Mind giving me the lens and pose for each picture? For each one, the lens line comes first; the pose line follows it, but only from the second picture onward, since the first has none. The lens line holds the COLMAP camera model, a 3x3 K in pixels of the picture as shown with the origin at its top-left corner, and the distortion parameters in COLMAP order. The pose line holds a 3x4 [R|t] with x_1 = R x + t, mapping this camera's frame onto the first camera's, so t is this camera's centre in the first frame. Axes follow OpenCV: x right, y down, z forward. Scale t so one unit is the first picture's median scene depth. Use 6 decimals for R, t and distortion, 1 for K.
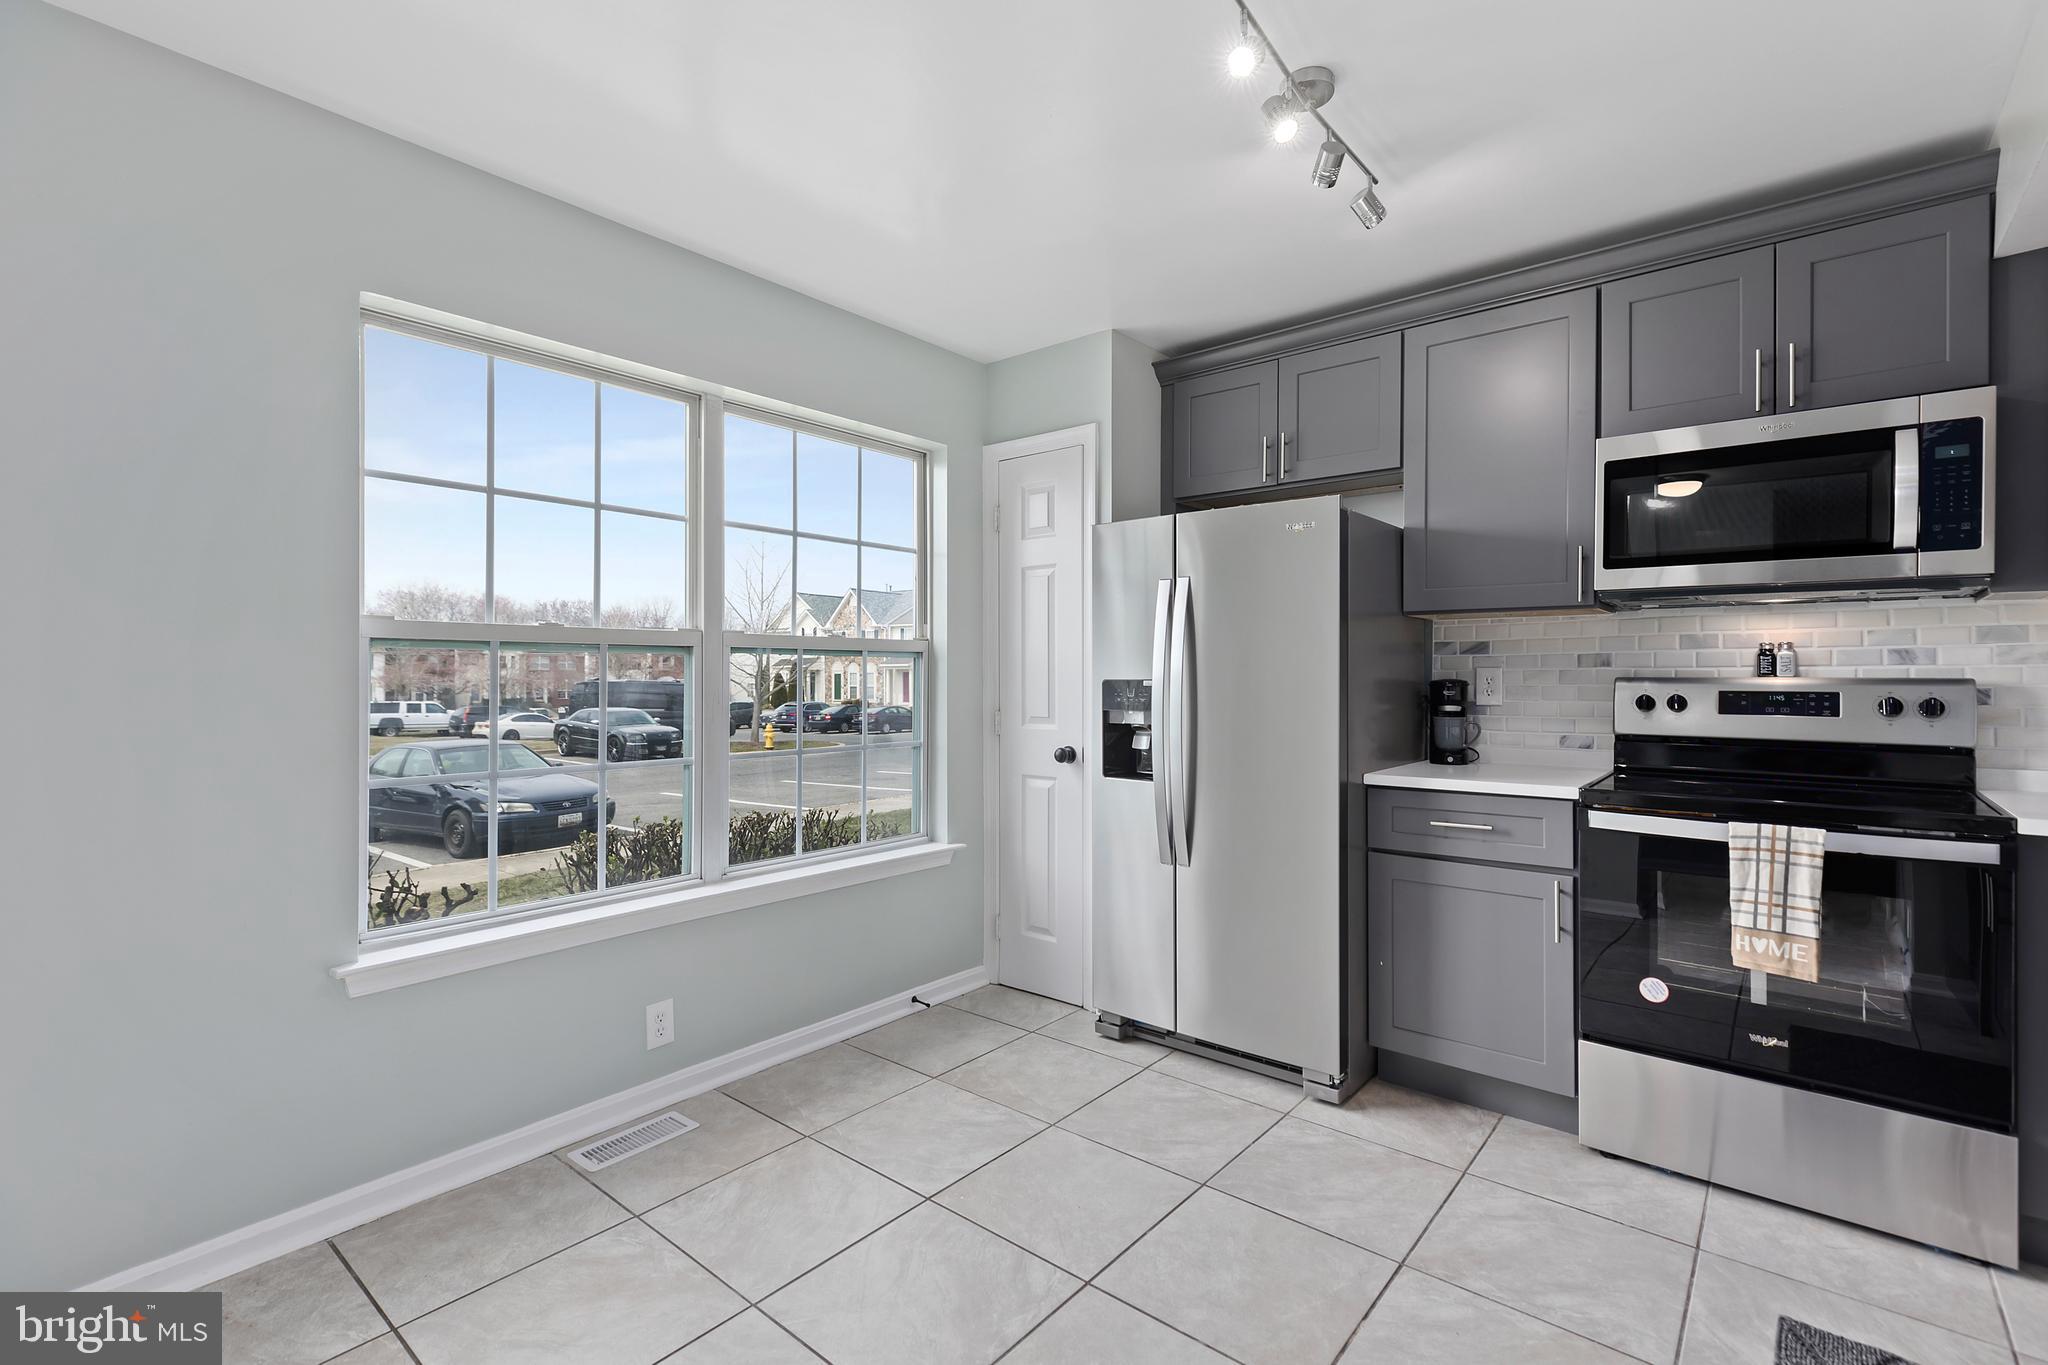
lens RADIAL K [[917.2, 0, 1028.7], [0, 917.2, 675.5], [0, 0, 1]] dist [-0.000006, 0.000084]
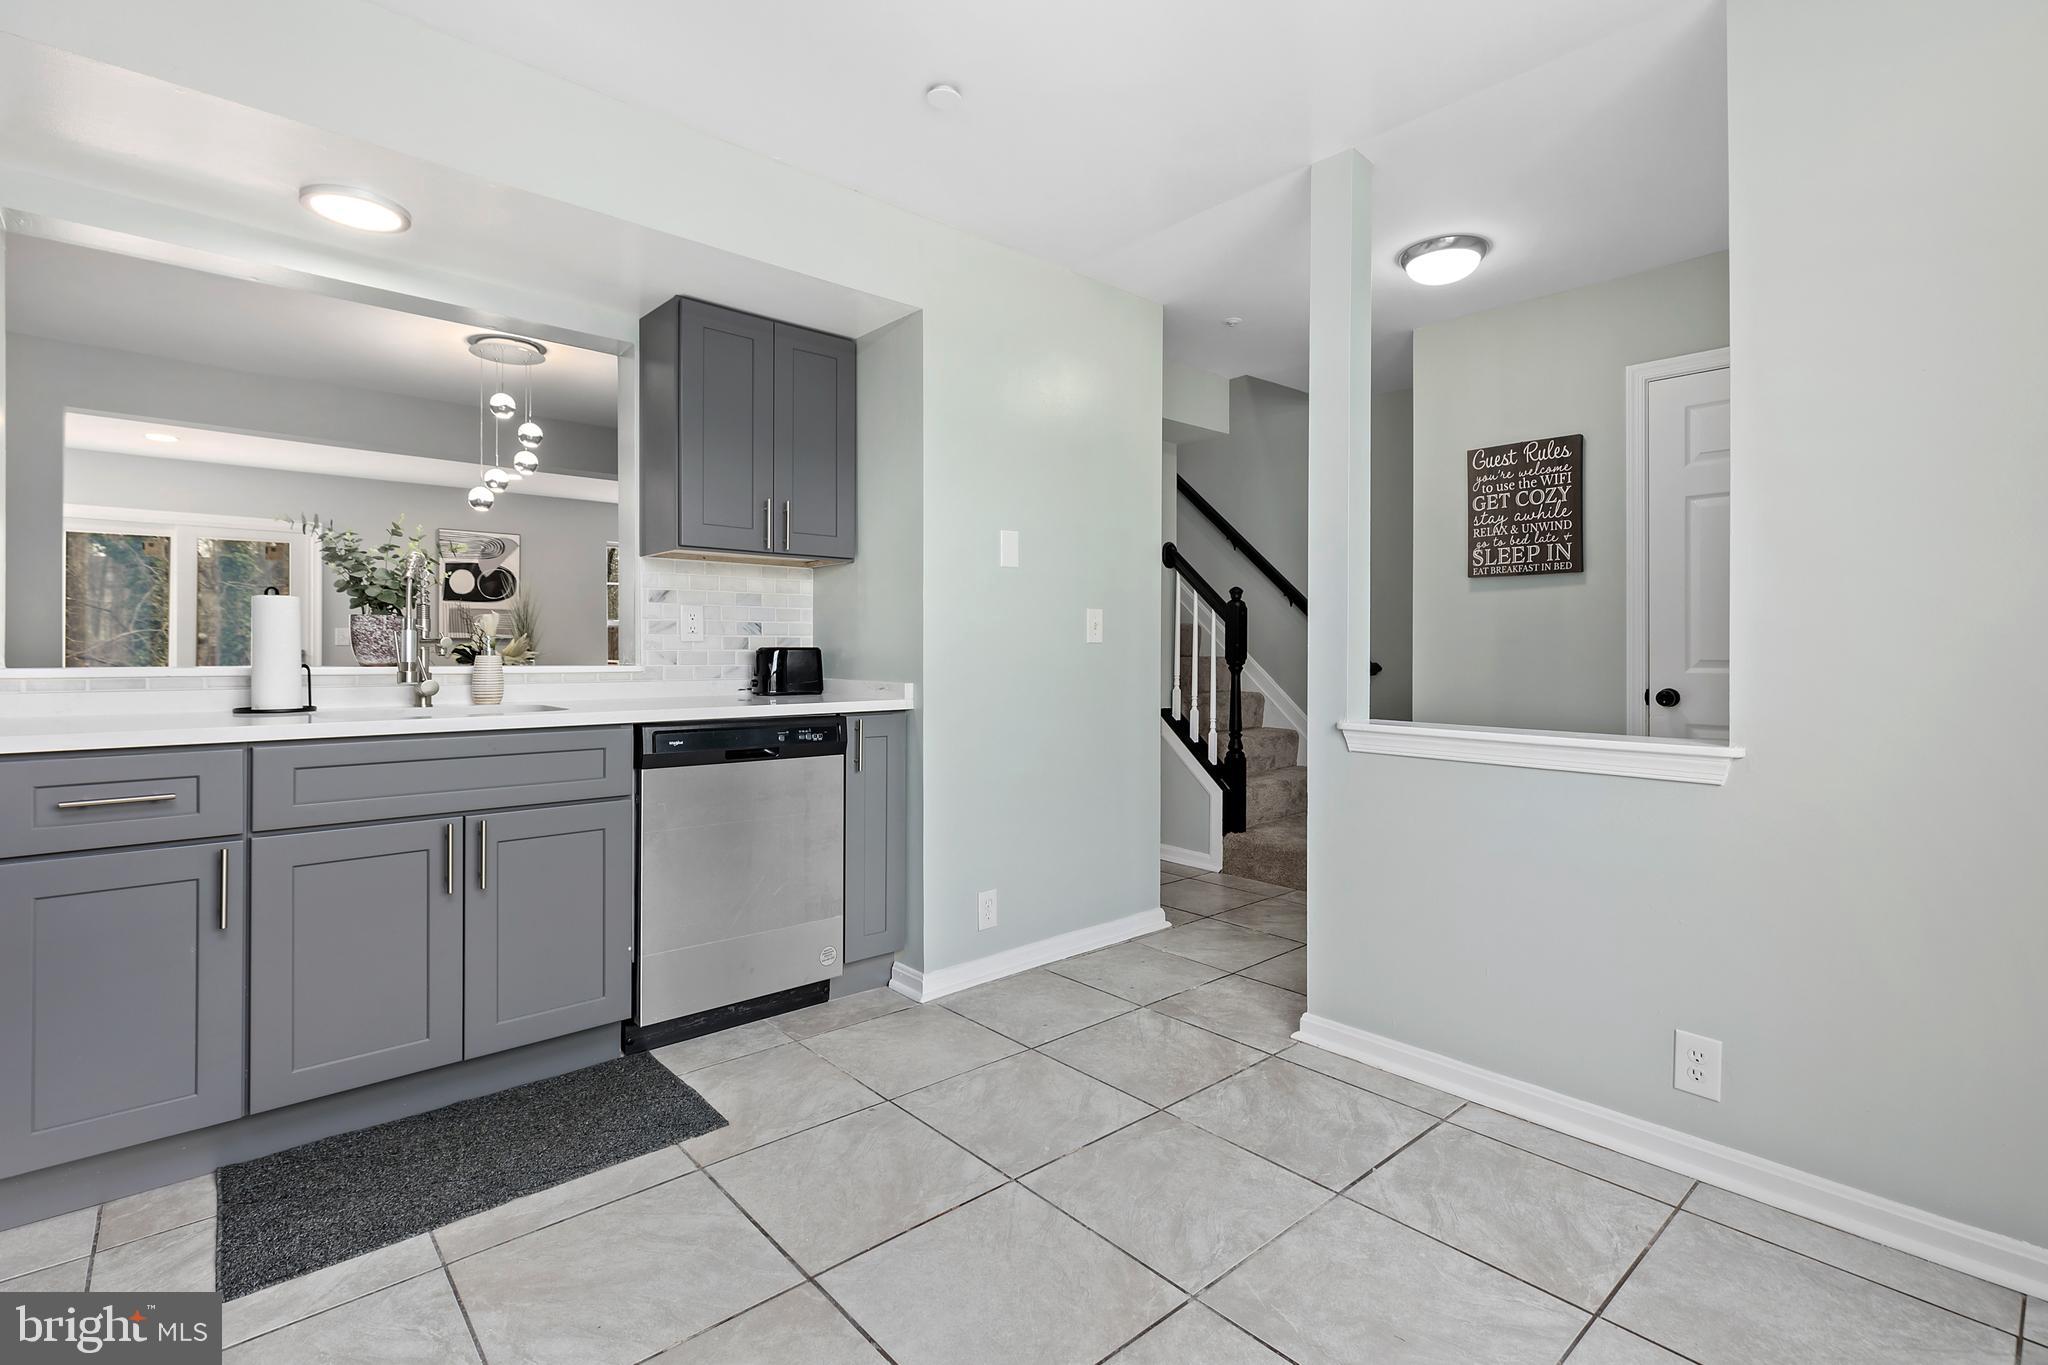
lens RADIAL K [[939.9, 0, 1027.7], [0, 939.9, 650.4], [0, 0, 1]] dist [0.005324, 0.000446]
pose [[-0.989980, -0.002314, 0.141189, -0.052835], [-0.002220, 0.999997, 0.000823, 0.052605], [-0.141190, 0.000502, -0.989982, 1.284019]]
